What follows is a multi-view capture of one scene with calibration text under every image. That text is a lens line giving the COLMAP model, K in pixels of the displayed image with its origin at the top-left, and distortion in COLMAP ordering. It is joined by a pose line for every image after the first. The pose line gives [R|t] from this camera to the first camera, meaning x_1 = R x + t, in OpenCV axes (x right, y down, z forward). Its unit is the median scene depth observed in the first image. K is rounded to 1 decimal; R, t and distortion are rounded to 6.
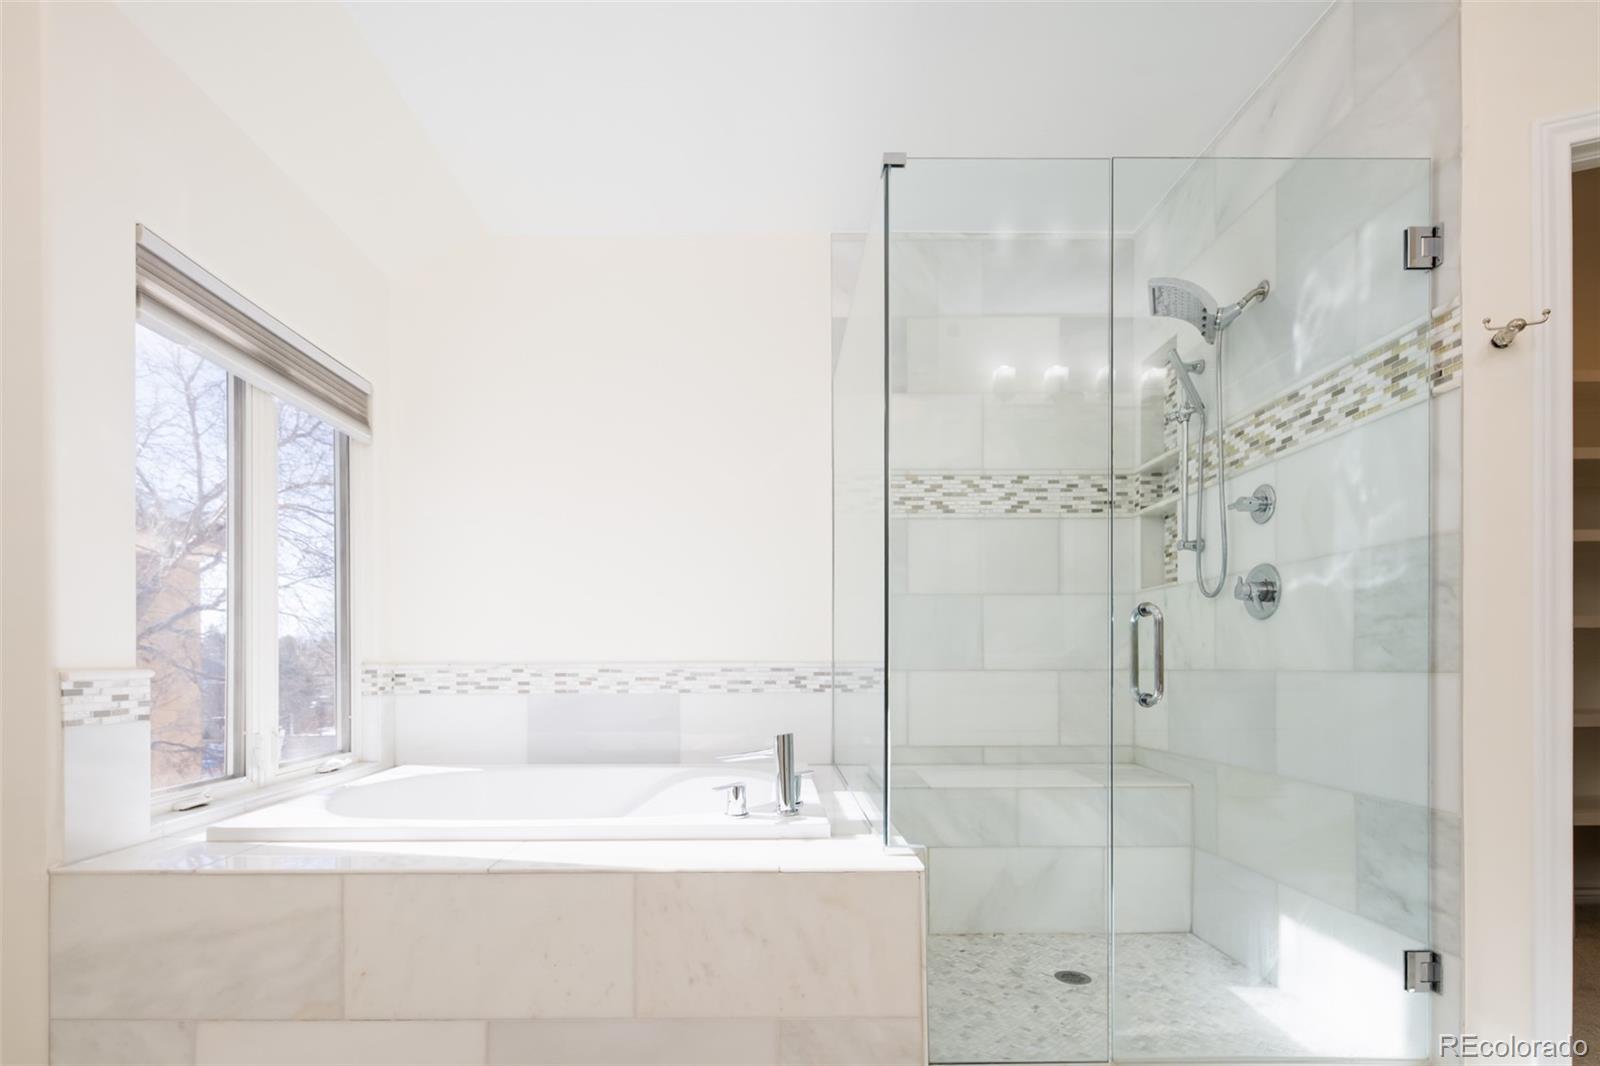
lens RADIAL K [[793.1, 0, 779.0], [0, 793.1, 650.0], [0, 0, 1]] dist [0.009081, -0.005179]
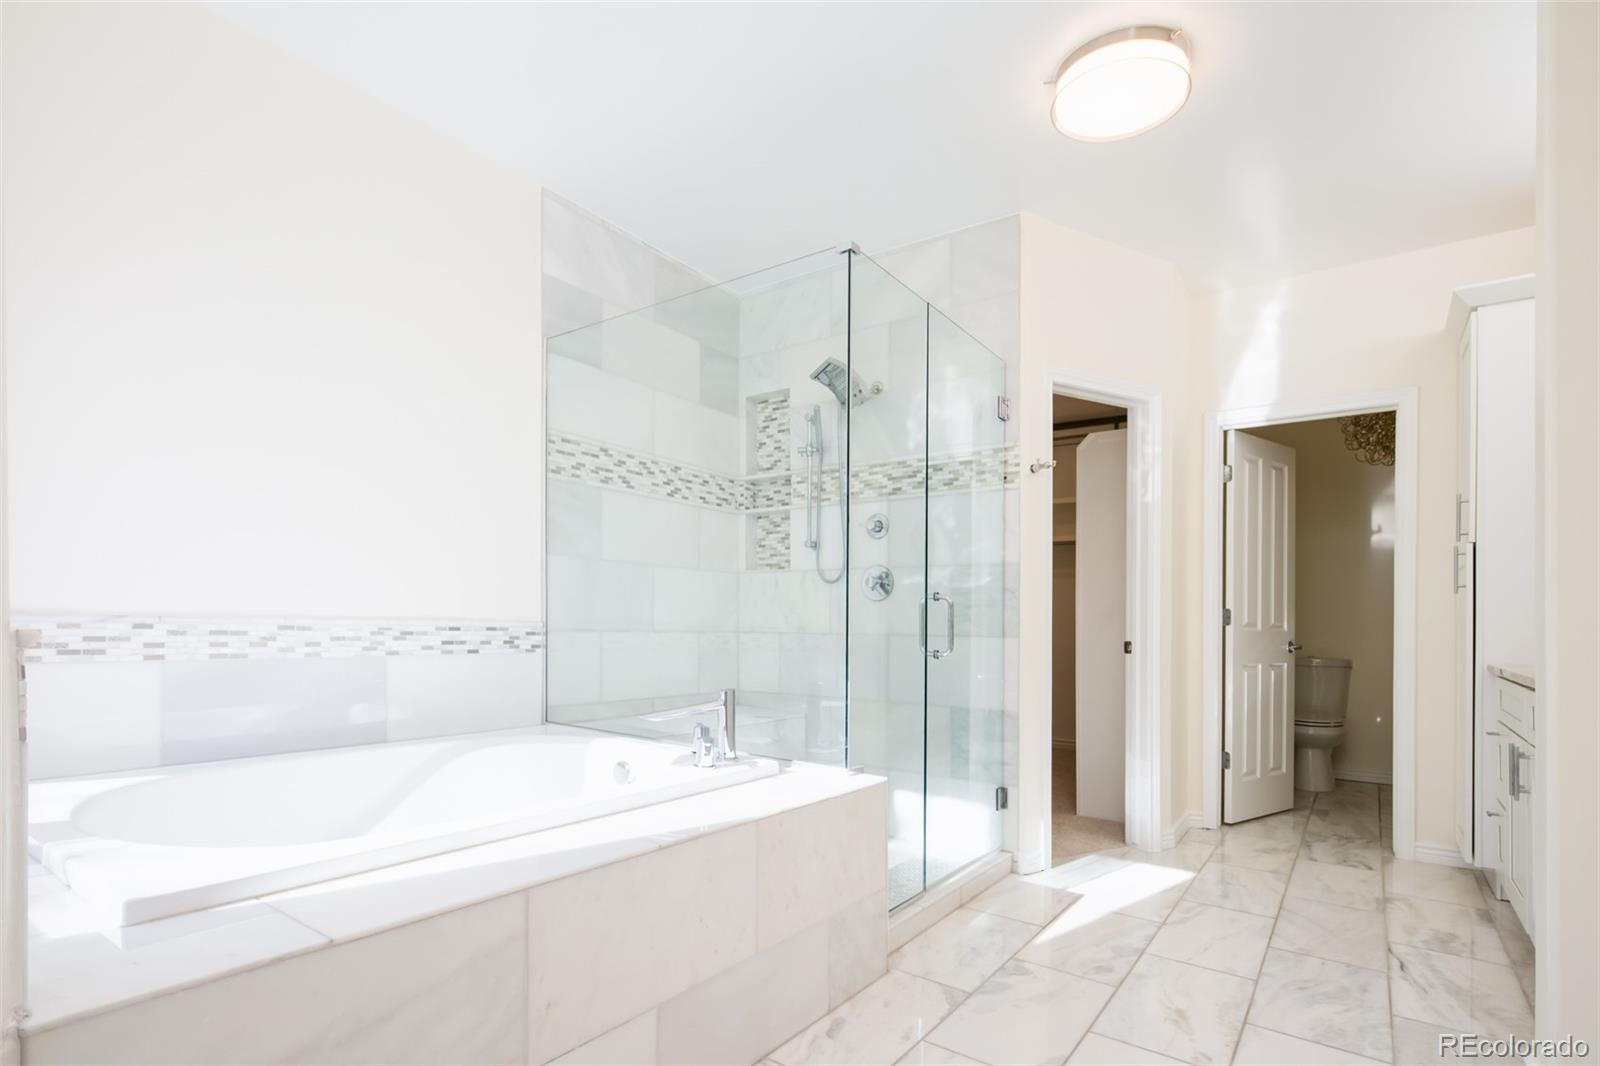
lens RADIAL K [[793.1, 0, 784.7], [0, 793.1, 599.6], [0, 0, 1]] dist [0.009081, -0.005179]
pose [[0.595166, 0.040611, 0.802576, -0.548937], [-0.033652, 0.999106, -0.025600, 0.002801], [-0.802898, -0.011772, 0.596000, 0.170908]]
